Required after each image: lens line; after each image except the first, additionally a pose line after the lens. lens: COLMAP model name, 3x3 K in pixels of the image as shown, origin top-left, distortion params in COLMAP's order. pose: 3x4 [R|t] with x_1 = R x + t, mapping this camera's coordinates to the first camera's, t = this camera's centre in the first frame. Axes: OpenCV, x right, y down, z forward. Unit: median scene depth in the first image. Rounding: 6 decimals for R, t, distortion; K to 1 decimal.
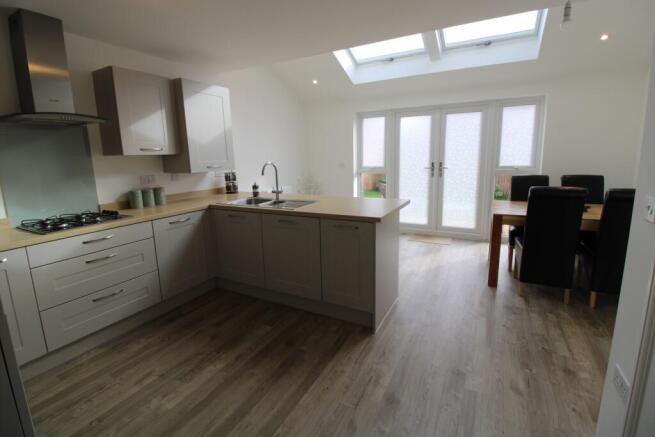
lens RADIAL K [[303.4, 0, 327.1], [0, 303.4, 205.7], [0, 0, 1]] dist [-0.008719, -0.007790]
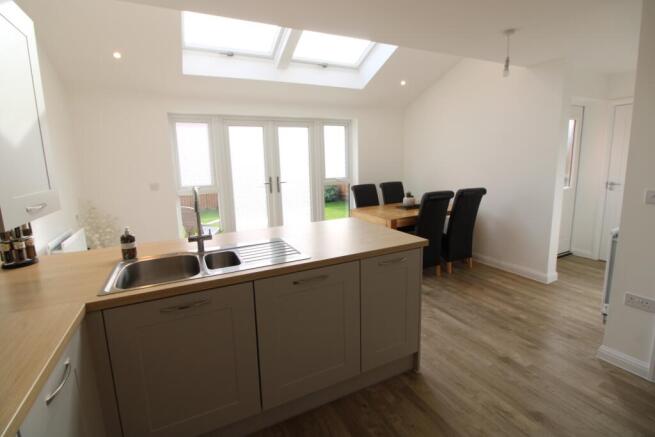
lens RADIAL K [[303.4, 0, 323.8], [0, 303.4, 208.6], [0, 0, 1]] dist [-0.008719, -0.007790]
pose [[0.587079, -0.119170, 0.800710, -0.395831], [0.148583, 0.988165, 0.038129, -0.073570], [-0.795777, 0.096587, 0.597837, 0.402378]]
